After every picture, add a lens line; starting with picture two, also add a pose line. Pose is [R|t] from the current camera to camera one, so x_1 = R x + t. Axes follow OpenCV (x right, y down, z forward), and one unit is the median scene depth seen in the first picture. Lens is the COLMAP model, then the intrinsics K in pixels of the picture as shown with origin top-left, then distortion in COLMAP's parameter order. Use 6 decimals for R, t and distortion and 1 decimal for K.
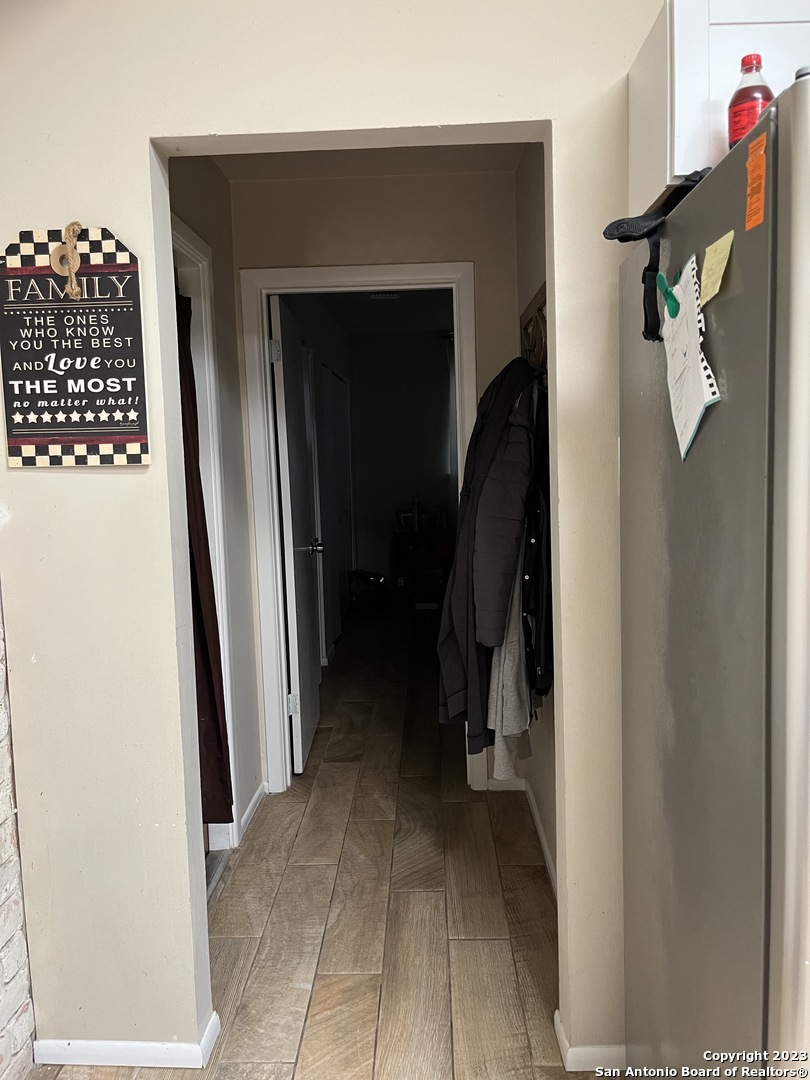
lens RADIAL K [[819.7, 0, 405.4], [0, 819.7, 531.4], [0, 0, 1]] dist [0.033389, -0.006061]
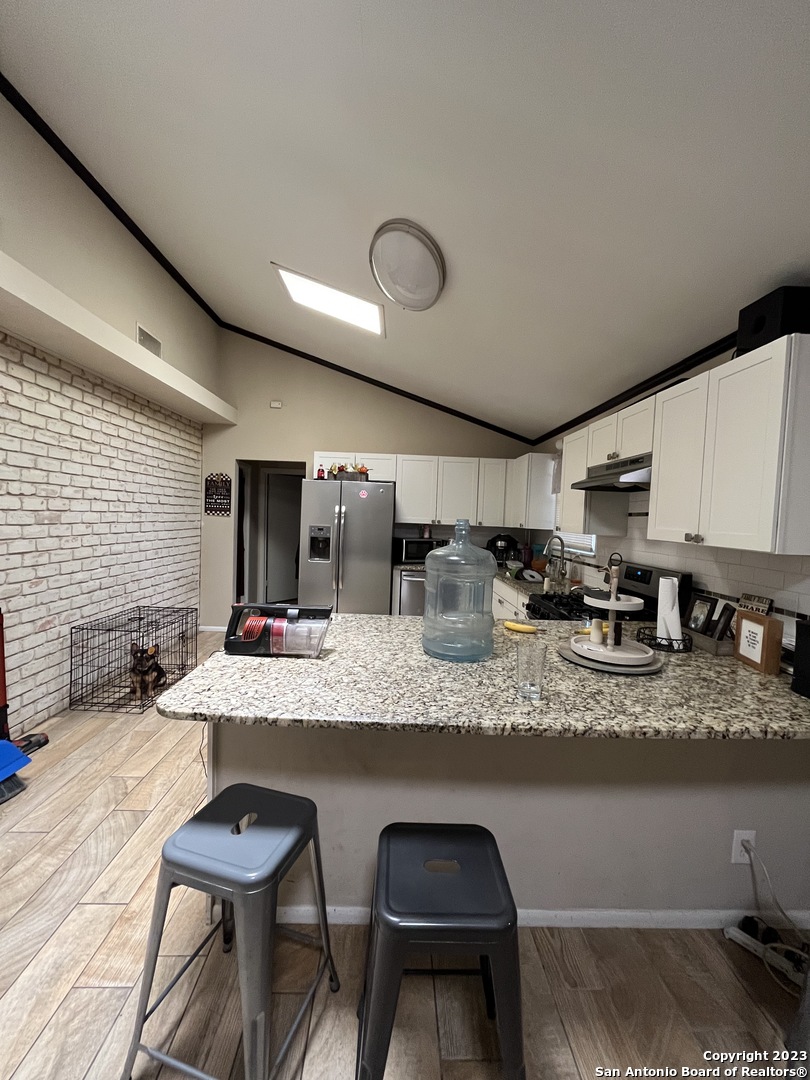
lens RADIAL K [[436.3, 0, 404.9], [0, 436.3, 538.2], [0, 0, 1]] dist [-0.005462, 0.001063]
pose [[0.995664, 0.061986, 0.069356, 0.664655], [-0.057907, 0.996556, -0.059349, 0.175457], [-0.072796, 0.055075, 0.995825, -2.007482]]
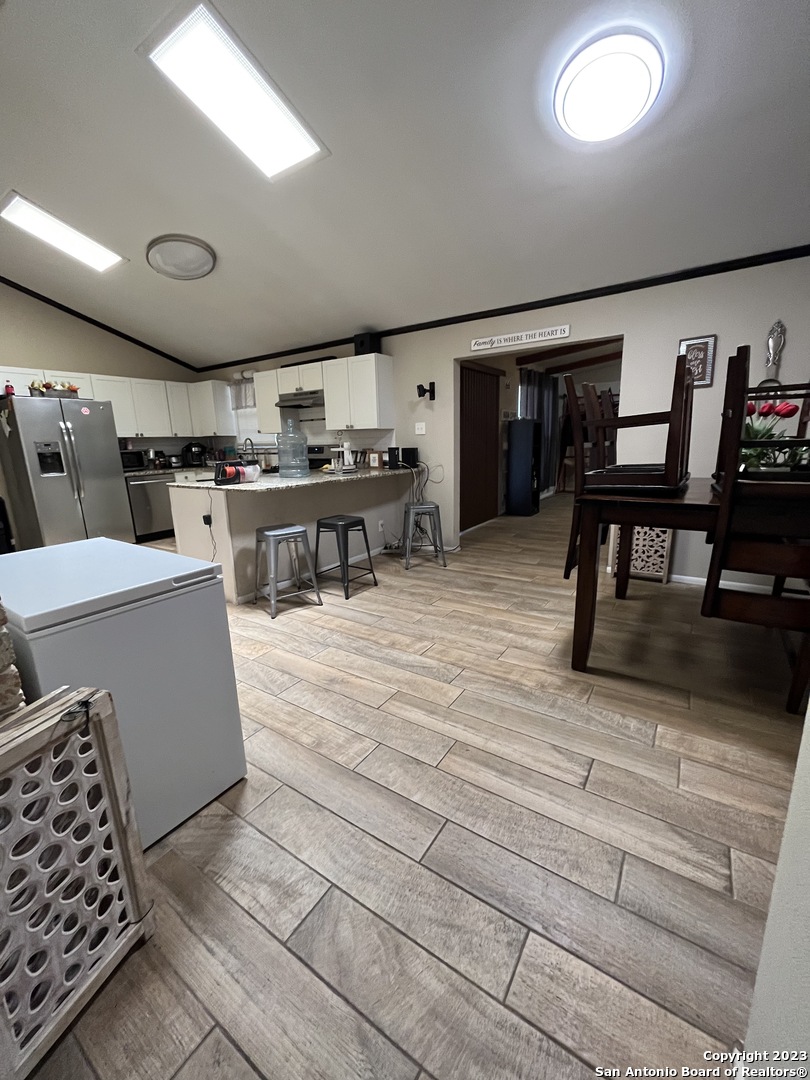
lens RADIAL K [[436.3, 0, 403.9], [0, 436.3, 539.0], [0, 0, 1]] dist [-0.005462, 0.001063]
pose [[0.530672, -0.173288, 0.829674, -0.790910], [0.101443, 0.984826, 0.140809, 0.417555], [-0.841485, 0.009441, 0.540198, -2.761779]]
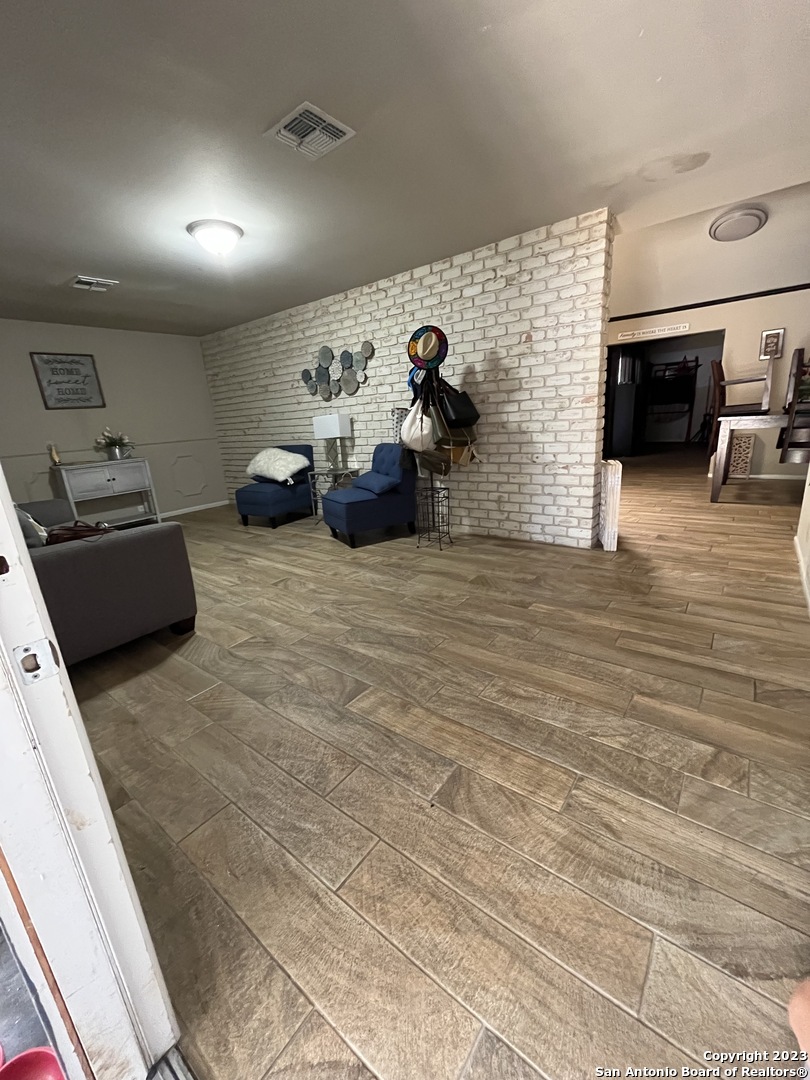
lens RADIAL K [[436.3, 0, 404.4], [0, 436.3, 537.5], [0, 0, 1]] dist [-0.005462, 0.001063]
pose [[0.583094, -0.228767, 0.779530, -2.823888], [0.133497, 0.973472, 0.185826, 0.487557], [-0.801361, -0.004289, 0.598166, -2.567459]]
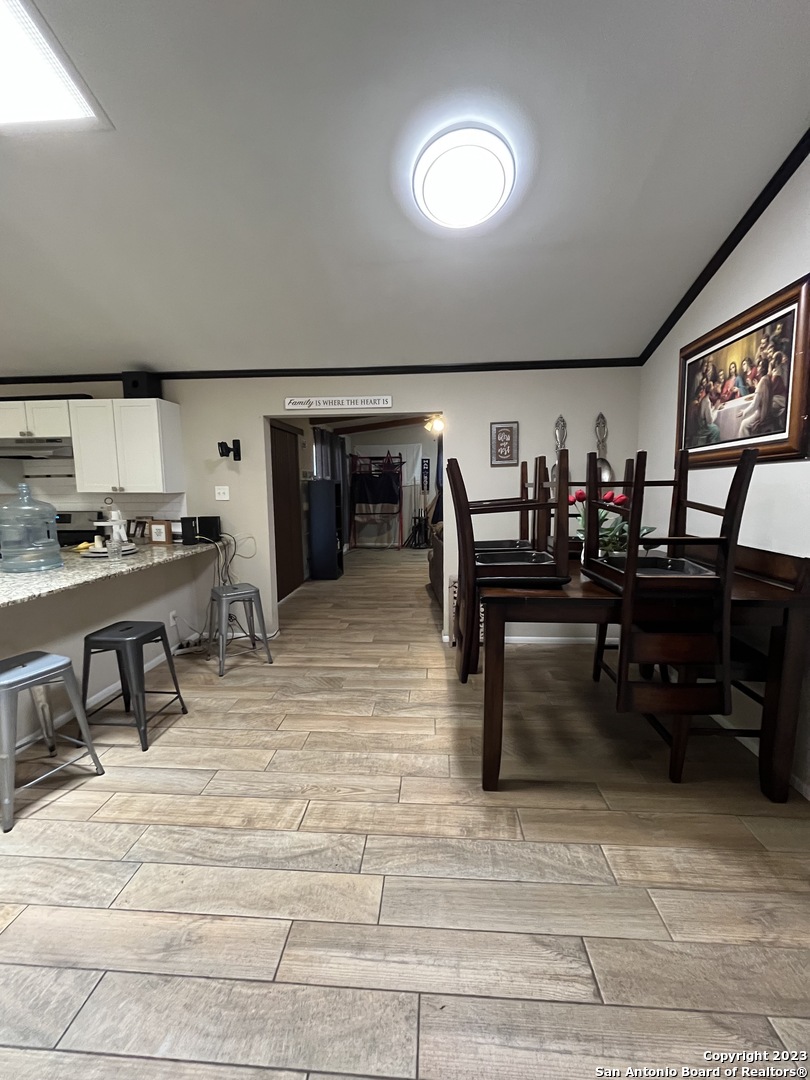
lens RADIAL K [[436.3, 0, 406.0], [0, 436.3, 538.9], [0, 0, 1]] dist [-0.005462, 0.001063]
pose [[0.034207, -0.095708, 0.994822, -0.568729], [0.112754, 0.989418, 0.091311, 0.266679], [-0.993034, 0.109047, 0.044636, -2.394502]]
